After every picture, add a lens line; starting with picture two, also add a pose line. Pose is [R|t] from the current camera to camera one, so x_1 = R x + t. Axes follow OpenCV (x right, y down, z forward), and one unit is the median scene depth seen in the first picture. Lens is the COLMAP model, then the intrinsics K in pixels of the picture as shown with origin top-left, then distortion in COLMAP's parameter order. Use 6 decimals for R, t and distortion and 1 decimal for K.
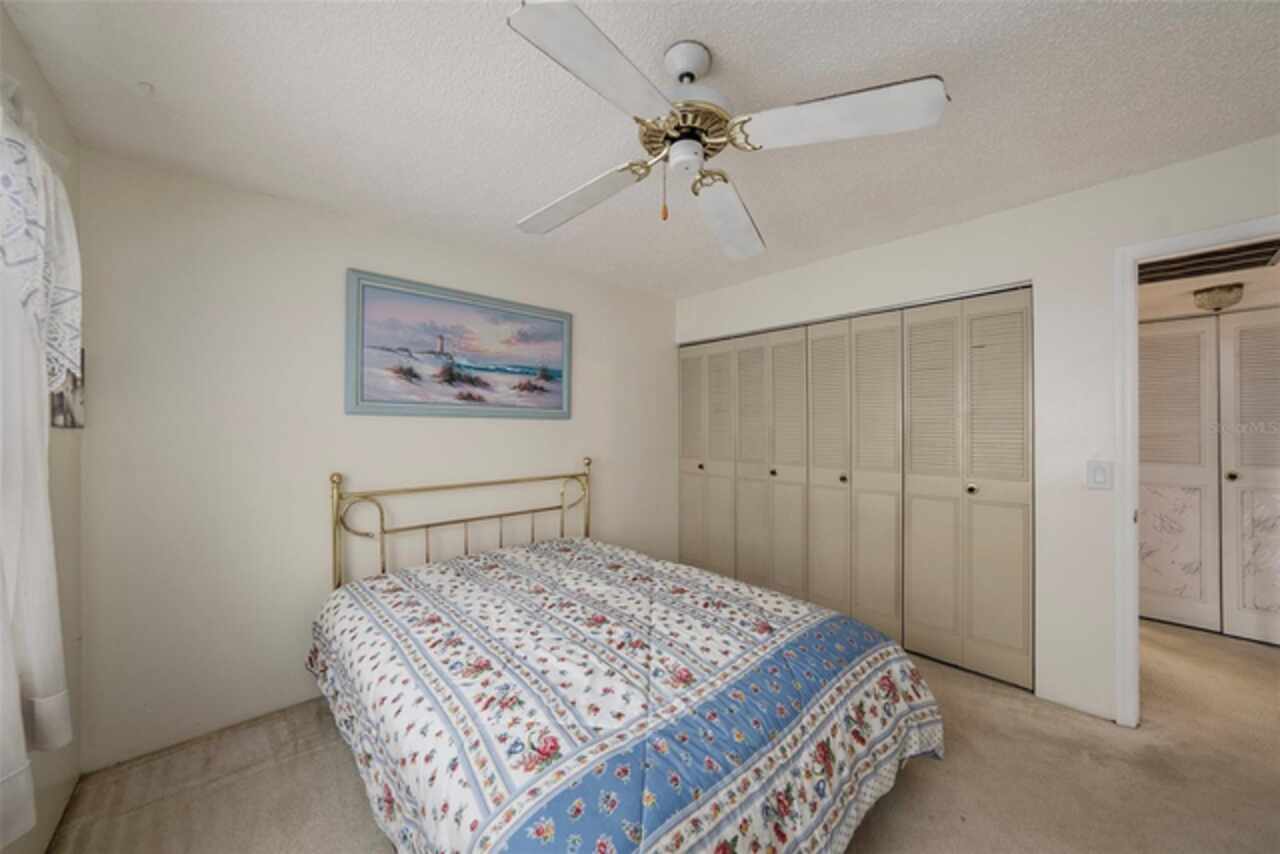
lens RADIAL K [[450.7, 0, 647.9], [0, 450.7, 424.8], [0, 0, 1]] dist [-0.015104, 0.000258]
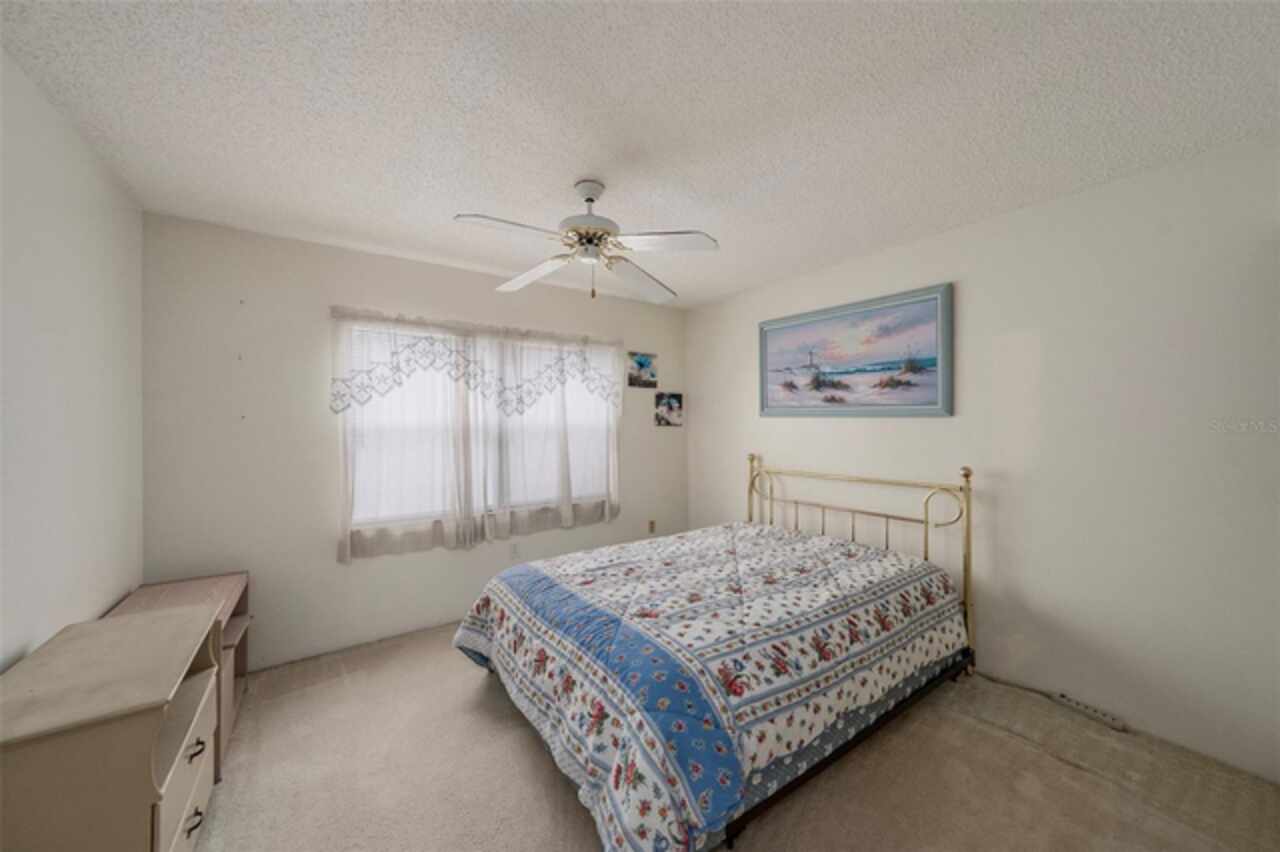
lens RADIAL K [[450.7, 0, 647.9], [0, 450.7, 423.8], [0, 0, 1]] dist [-0.015104, 0.000258]
pose [[-0.107215, 0.001663, -0.994234, 0.772872], [0.002633, 0.999996, 0.001389, -0.002882], [0.994232, -0.002469, -0.107219, 0.648871]]
